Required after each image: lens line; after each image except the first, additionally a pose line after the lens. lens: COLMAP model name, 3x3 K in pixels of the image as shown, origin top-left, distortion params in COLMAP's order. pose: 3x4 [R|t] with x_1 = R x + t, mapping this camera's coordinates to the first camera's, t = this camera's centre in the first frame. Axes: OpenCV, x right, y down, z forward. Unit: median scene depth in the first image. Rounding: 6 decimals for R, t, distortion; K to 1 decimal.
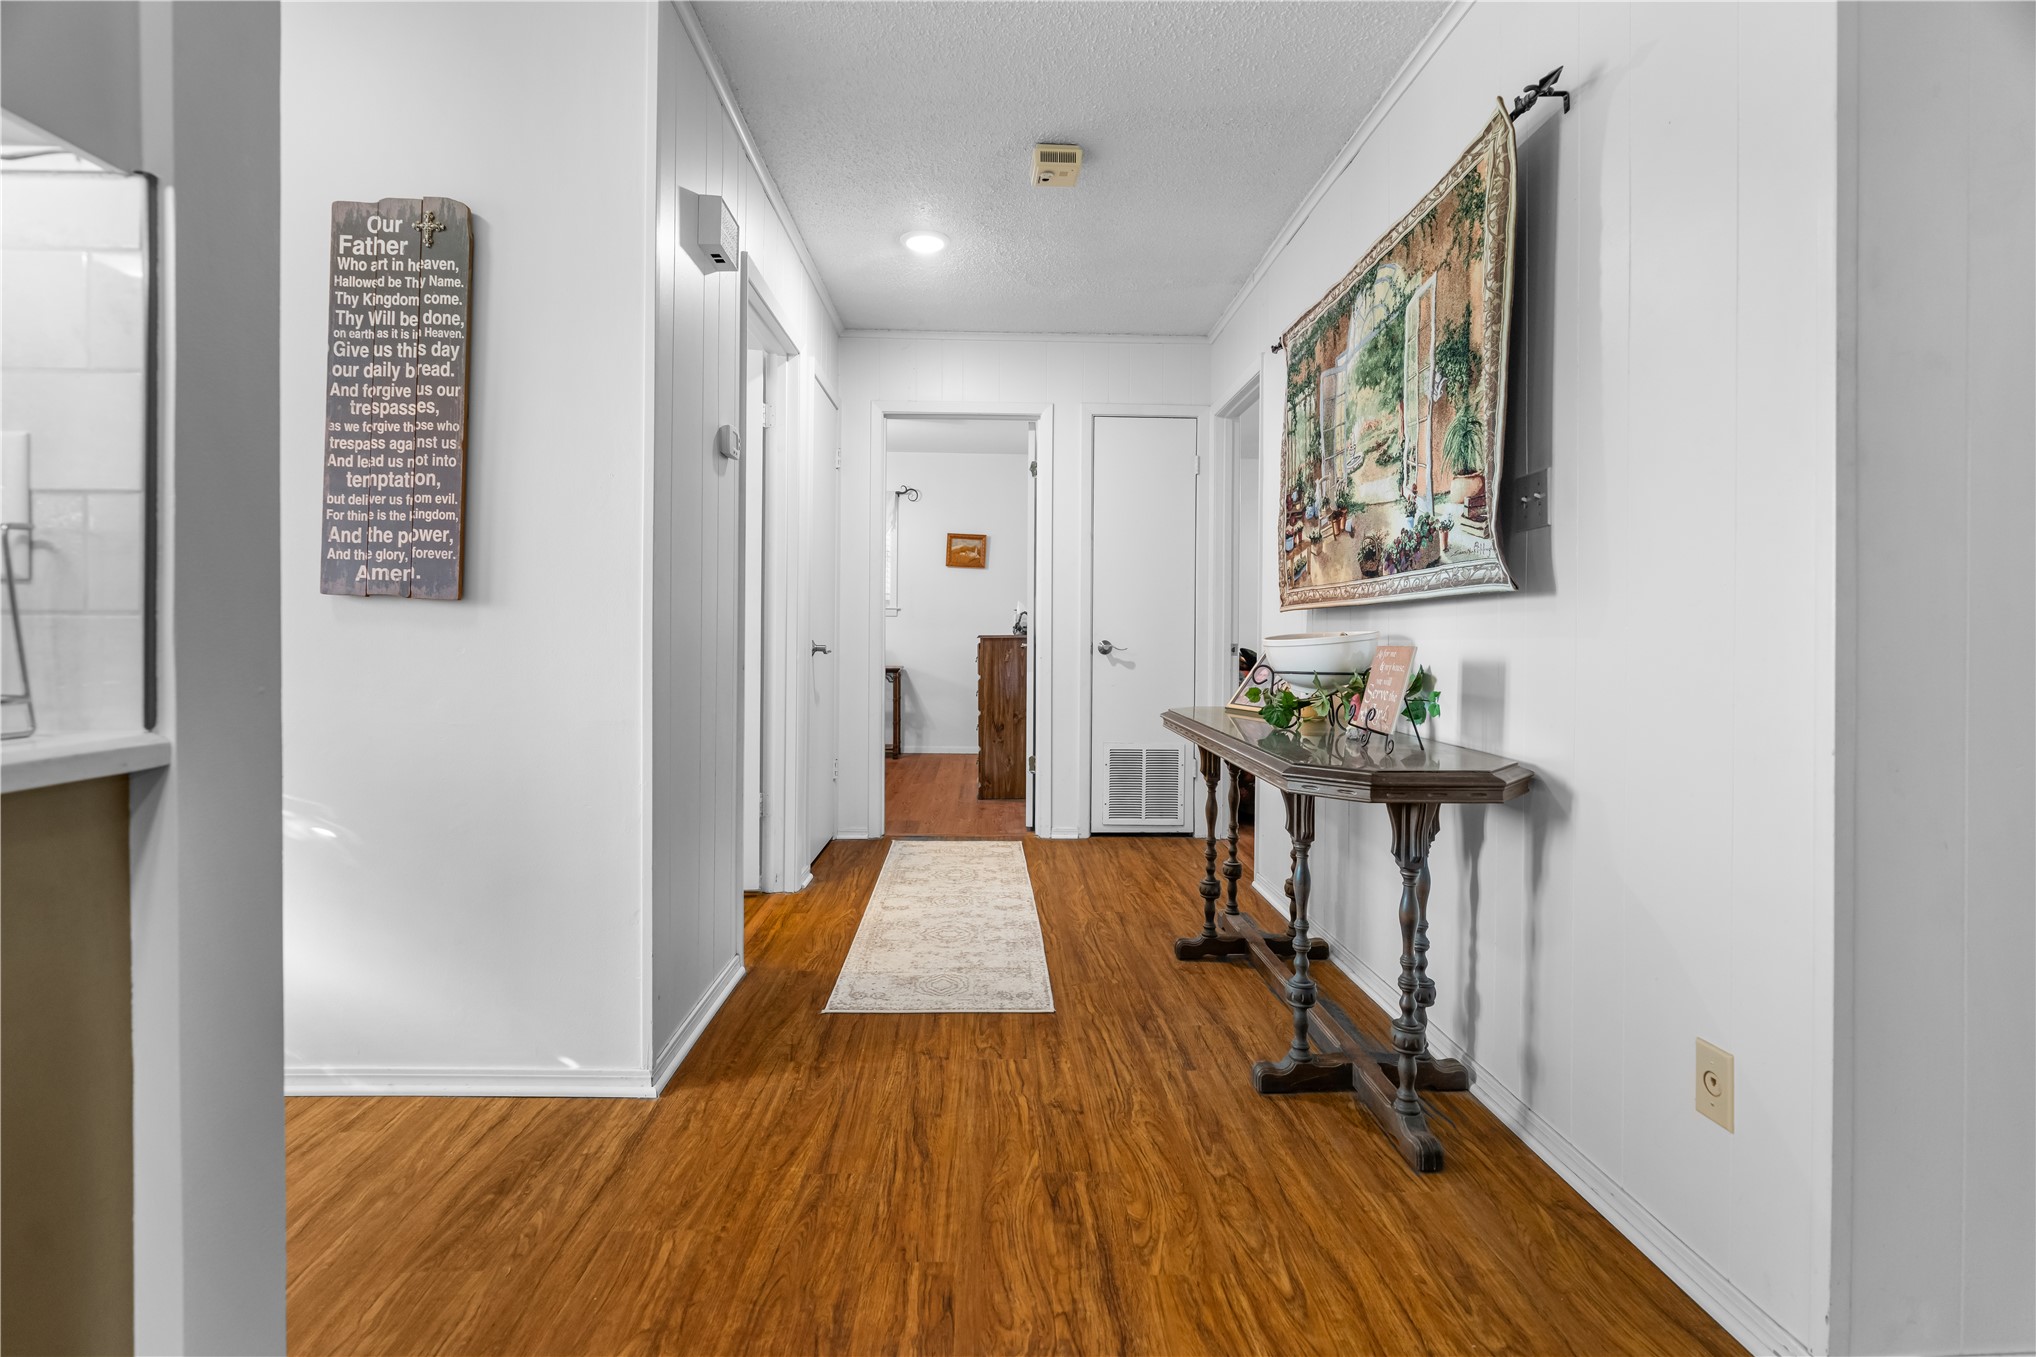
lens RADIAL K [[935.5, 0, 1013.1], [0, 935.5, 642.9], [0, 0, 1]] dist [-0.007552, 0.000705]
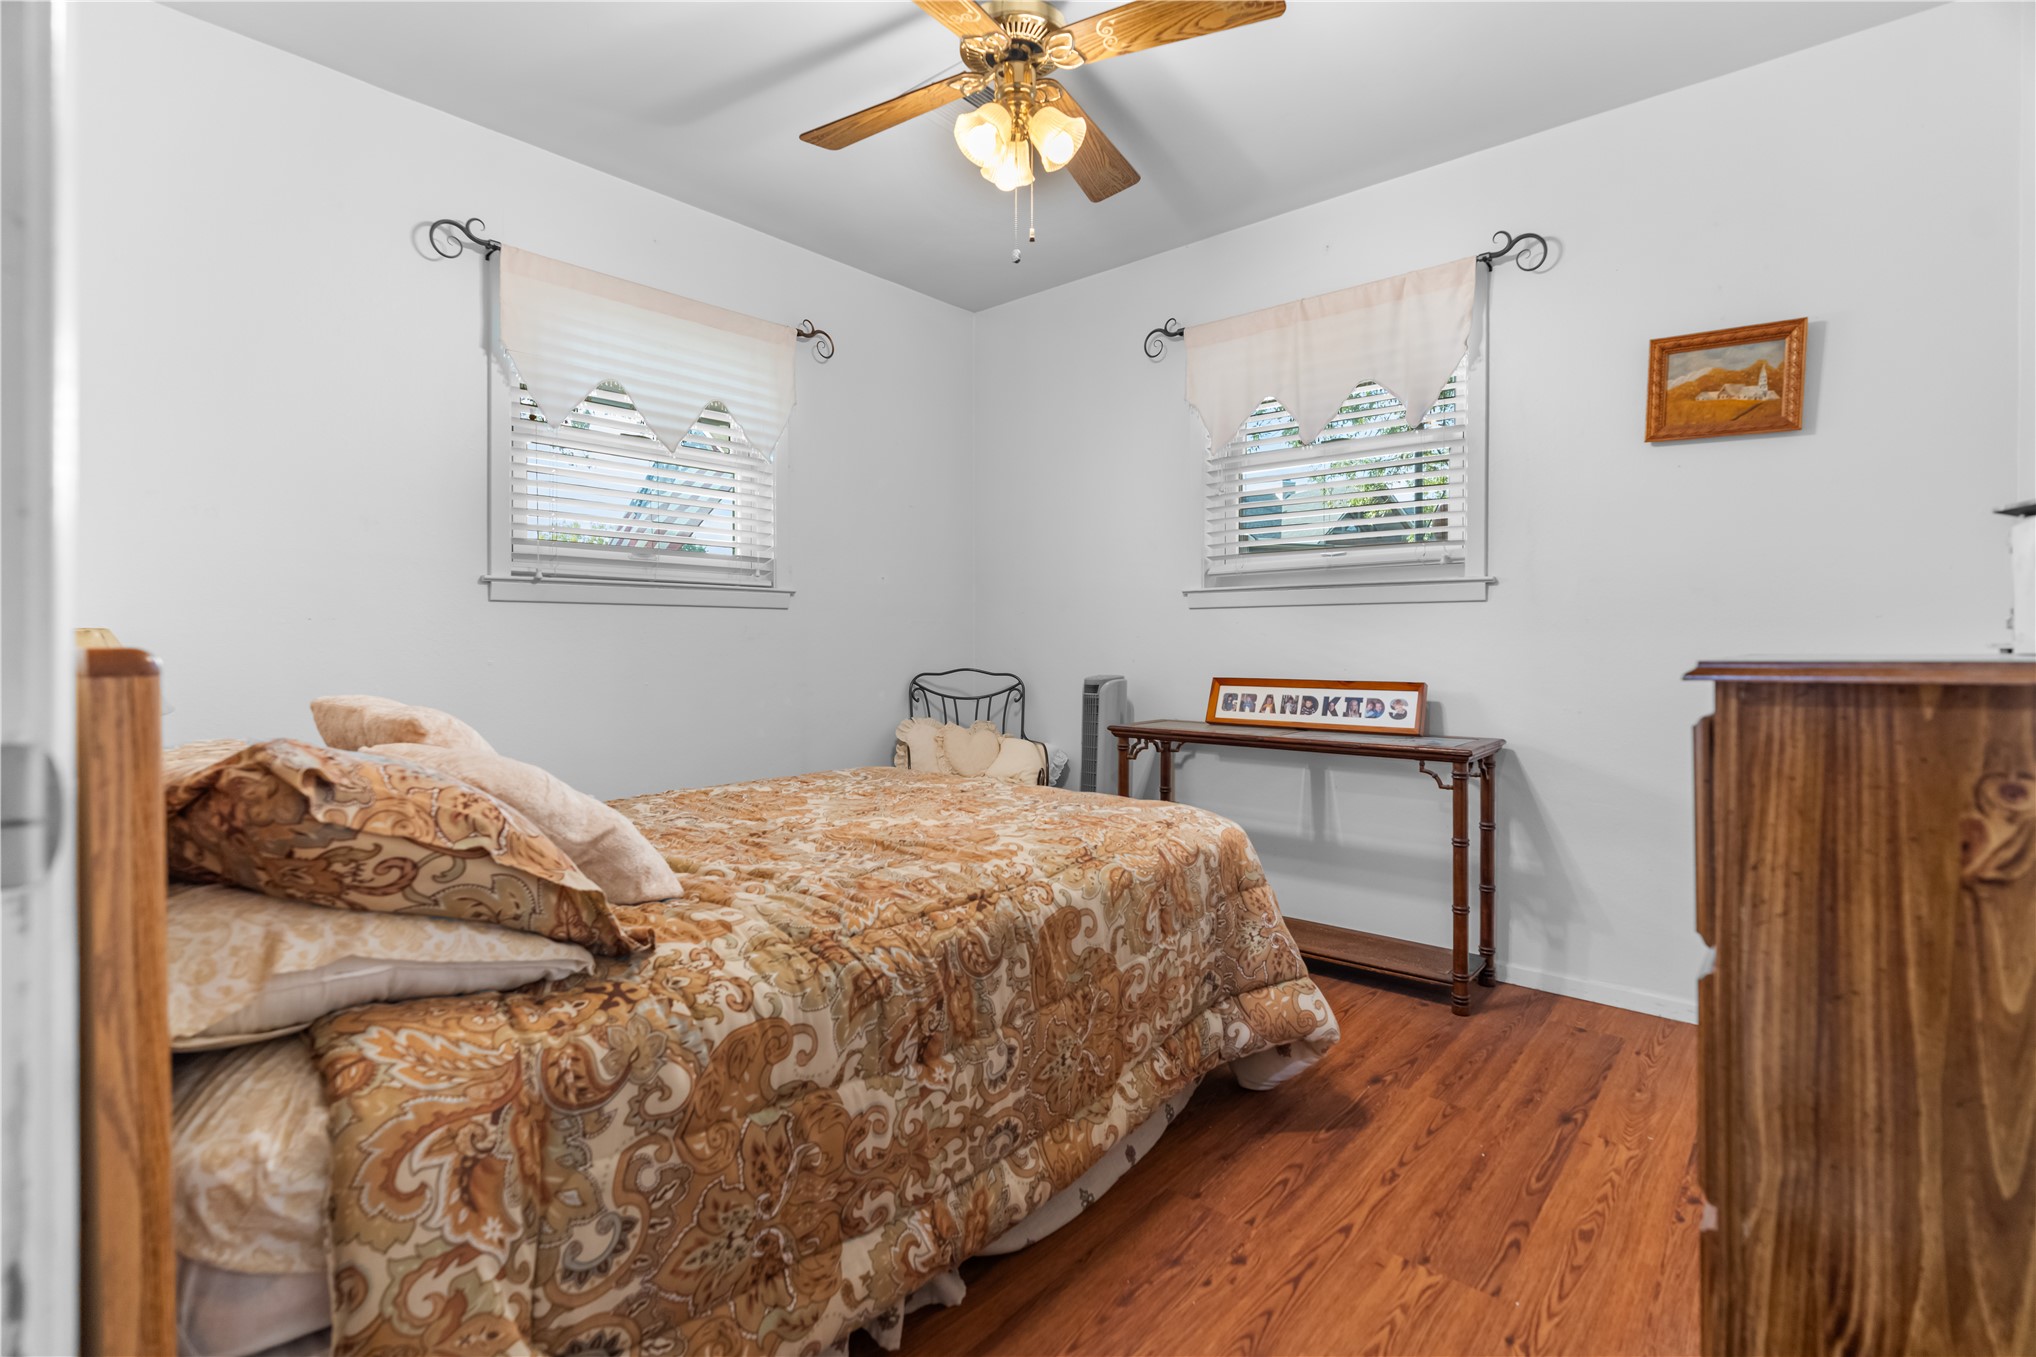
lens RADIAL K [[935.5, 0, 1013.1], [0, 935.5, 642.9], [0, 0, 1]] dist [-0.007552, 0.000705]
pose [[0.733536, -0.007394, -0.679610, -0.012798], [-0.001370, 0.999923, -0.012357, -0.006636], [0.679649, 0.009995, 0.733469, 0.608231]]
